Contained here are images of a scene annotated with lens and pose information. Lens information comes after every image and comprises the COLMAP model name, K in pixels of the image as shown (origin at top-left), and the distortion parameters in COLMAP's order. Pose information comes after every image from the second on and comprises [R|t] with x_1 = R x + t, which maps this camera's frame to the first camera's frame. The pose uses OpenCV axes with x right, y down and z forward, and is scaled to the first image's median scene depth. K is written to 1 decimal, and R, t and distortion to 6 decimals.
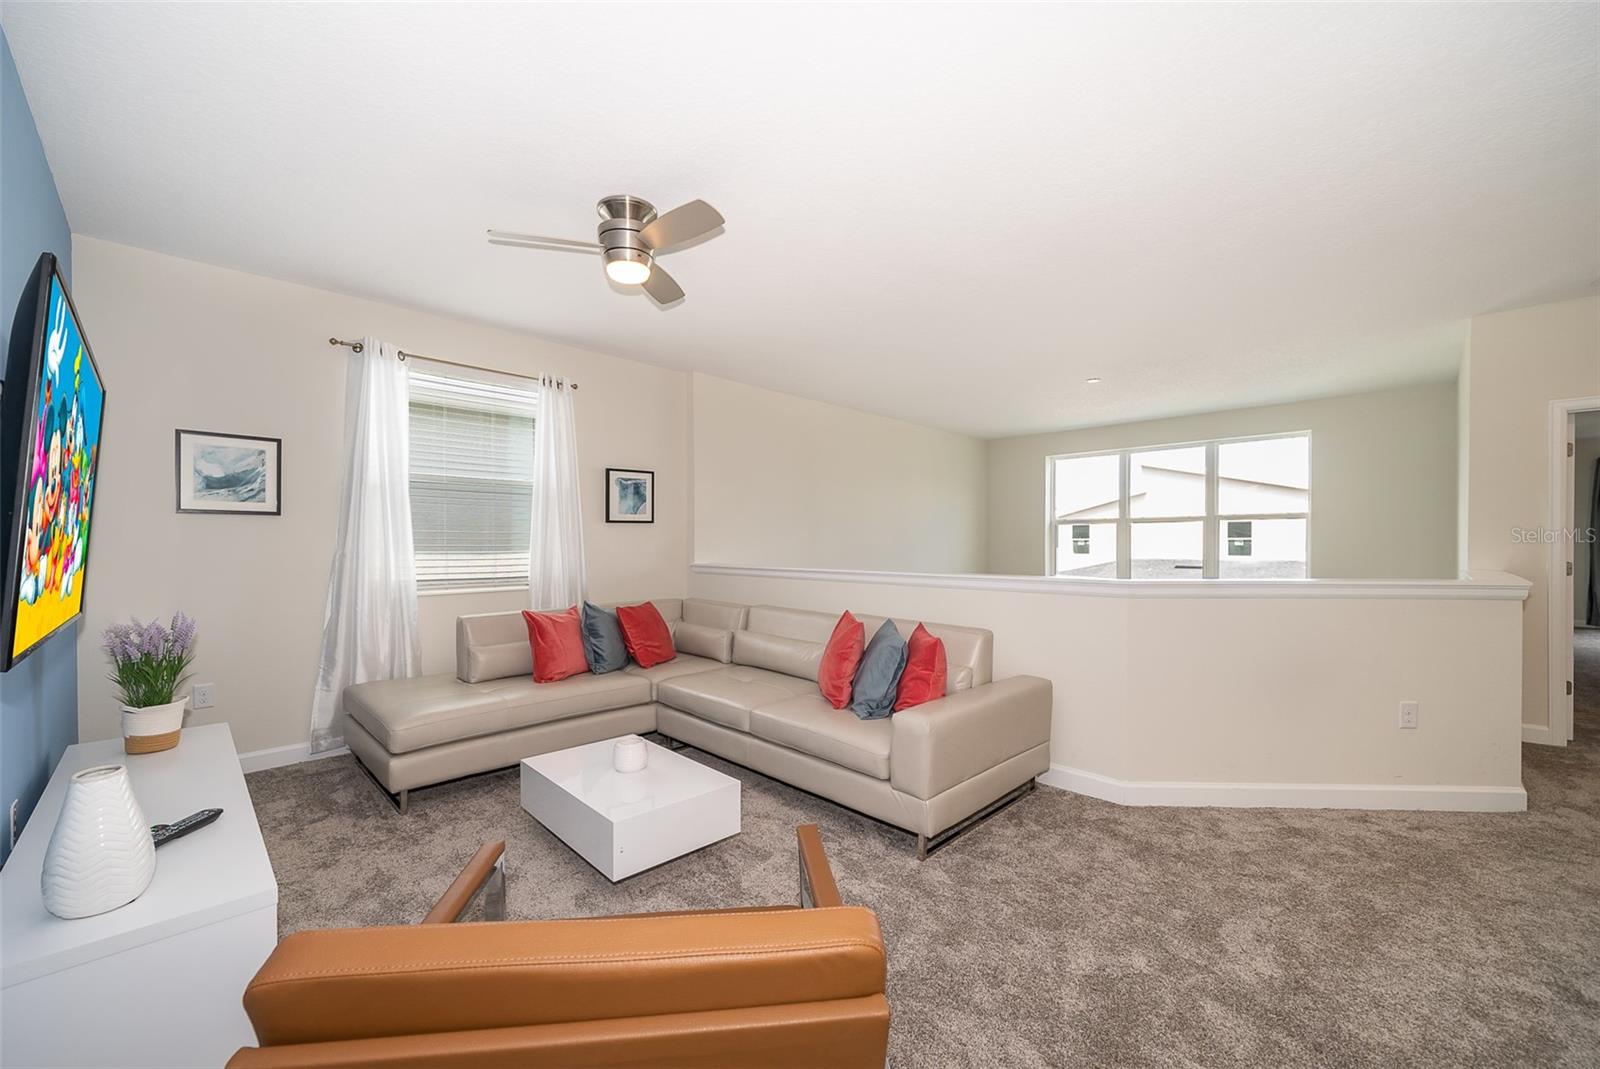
lens RADIAL K [[624.8, 0, 802.3], [0, 624.8, 544.4], [0, 0, 1]] dist [0.023151, 0.000120]
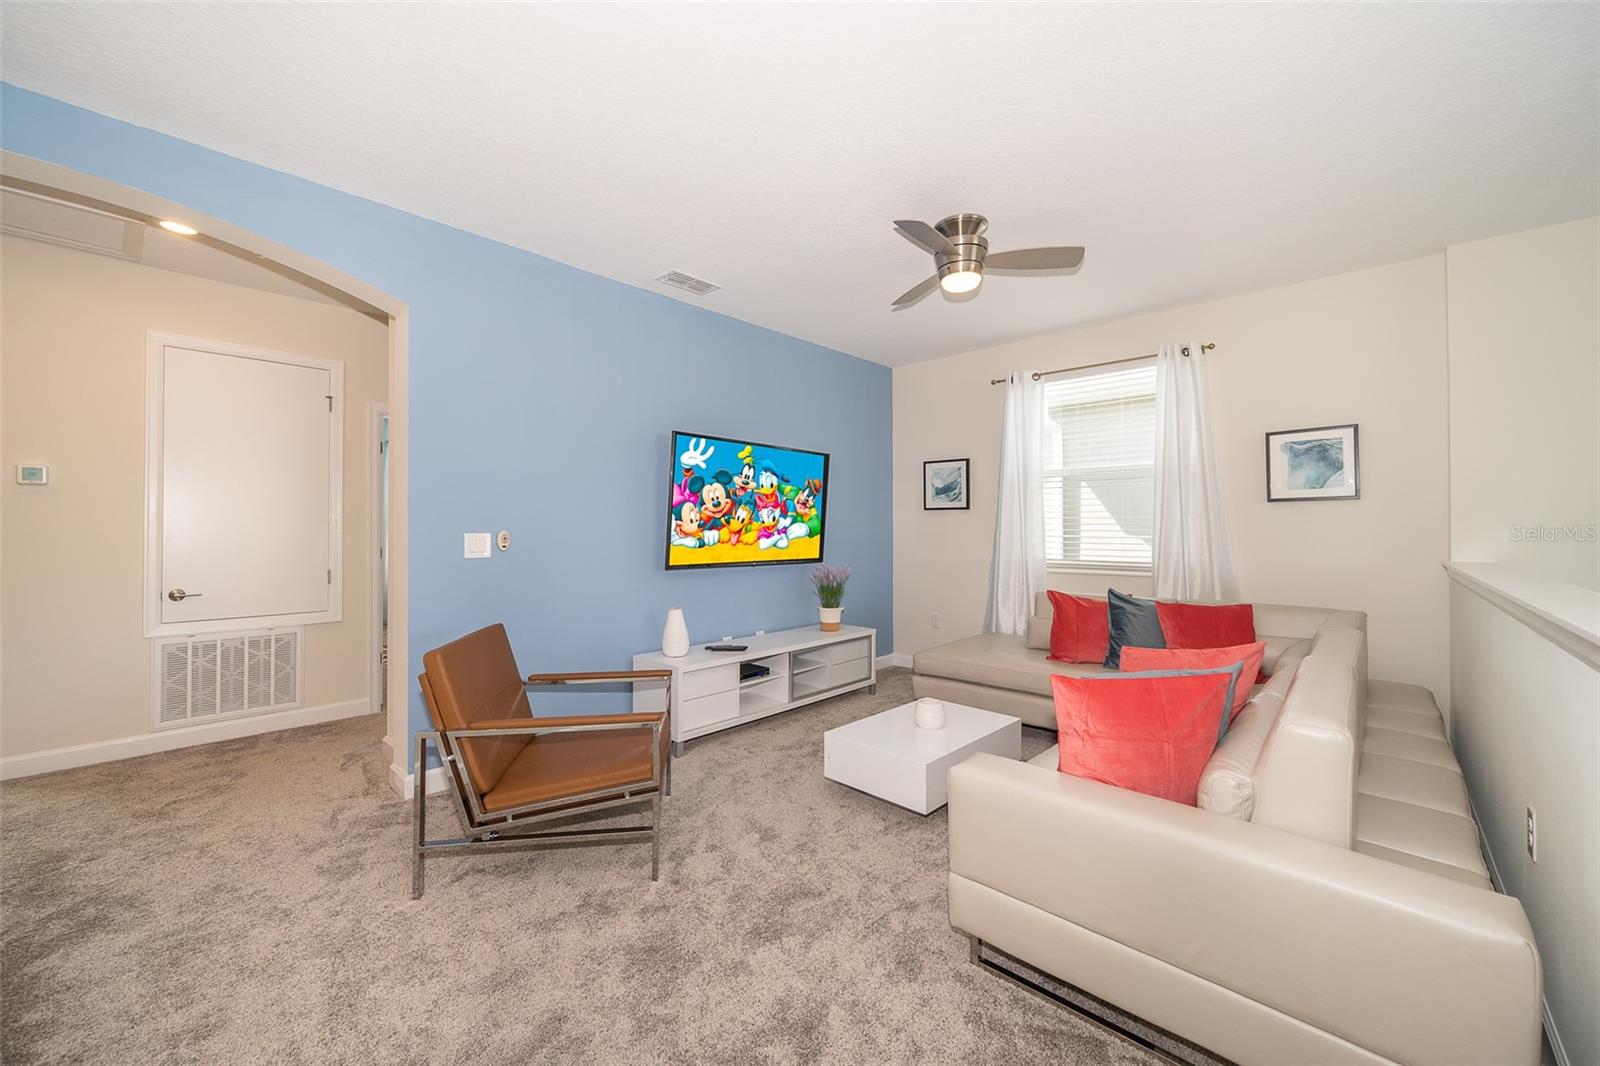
lens RADIAL K [[624.8, 0, 803.3], [0, 624.8, 521.2], [0, 0, 1]] dist [0.023151, 0.000120]
pose [[0.054880, -0.010285, -0.998440, 0.633718], [-0.002656, 0.999942, -0.010447, -0.001313], [0.998489, 0.003226, 0.054849, 0.535027]]
